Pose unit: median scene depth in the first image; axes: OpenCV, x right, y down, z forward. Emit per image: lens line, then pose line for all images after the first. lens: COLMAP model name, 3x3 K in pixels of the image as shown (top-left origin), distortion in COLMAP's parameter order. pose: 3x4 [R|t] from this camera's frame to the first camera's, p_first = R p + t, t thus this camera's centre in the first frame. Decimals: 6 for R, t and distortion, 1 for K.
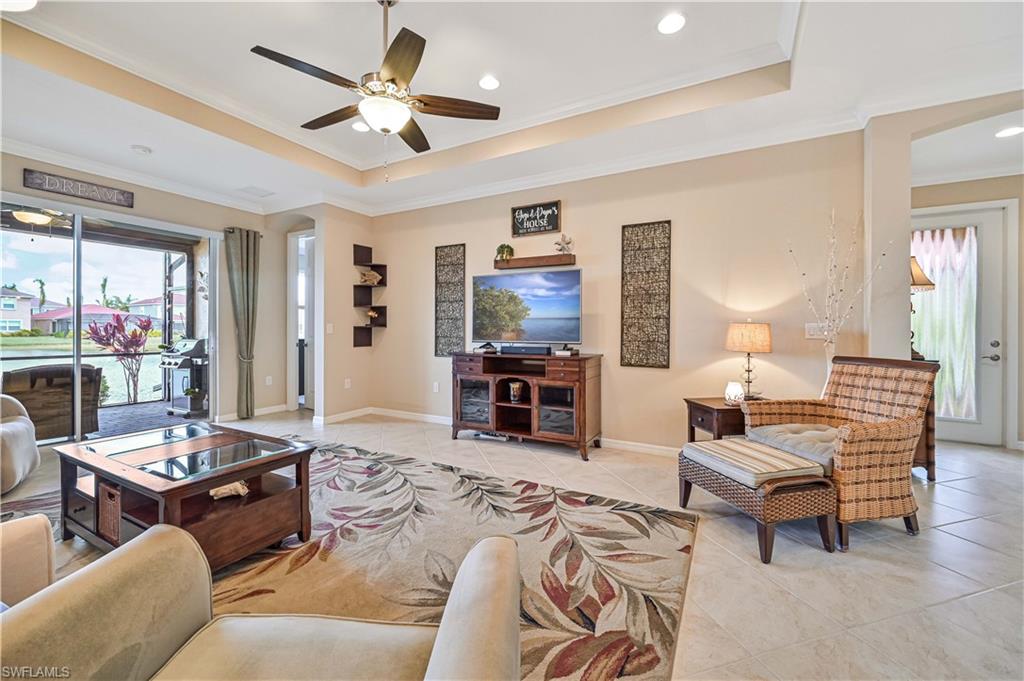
lens RADIAL K [[408.1, 0, 516.8], [0, 408.1, 332.2], [0, 0, 1]] dist [-0.002396, 0.000718]
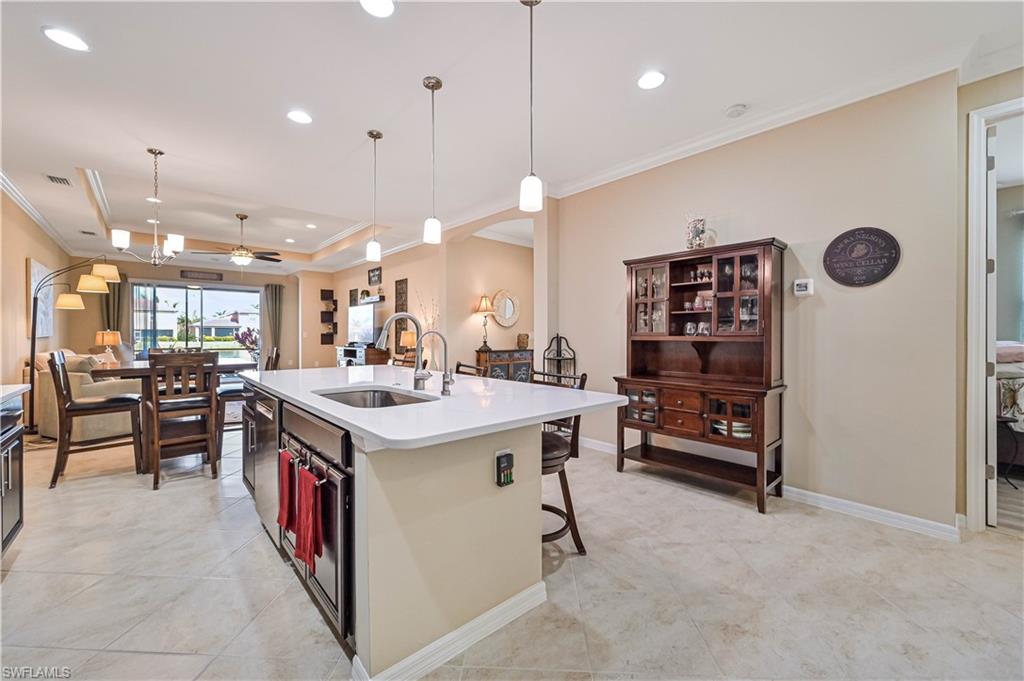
lens RADIAL K [[408.6, 0, 512.6], [0, 408.6, 339.0], [0, 0, 1]] dist [0.001169, -0.000003]
pose [[0.939003, 0.002620, -0.343899, 1.314195], [-0.002303, 0.999996, 0.001331, 0.006909], [0.343901, -0.000457, 0.939006, -0.550466]]
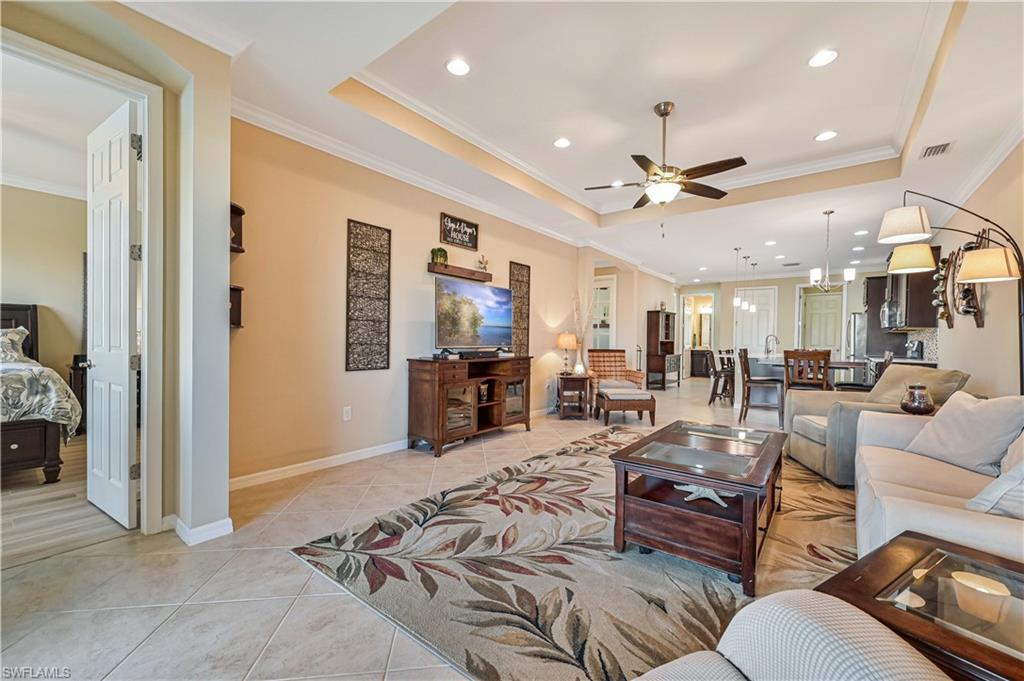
lens RADIAL K [[408.1, 0, 519.0], [0, 408.1, 351.1], [0, 0, 1]] dist [-0.002396, 0.000718]
pose [[0.162678, -0.027383, 0.986299, -1.020470], [-0.000321, 0.999613, 0.027806, 0.004003], [-0.986679, -0.004840, 0.162606, 0.690730]]
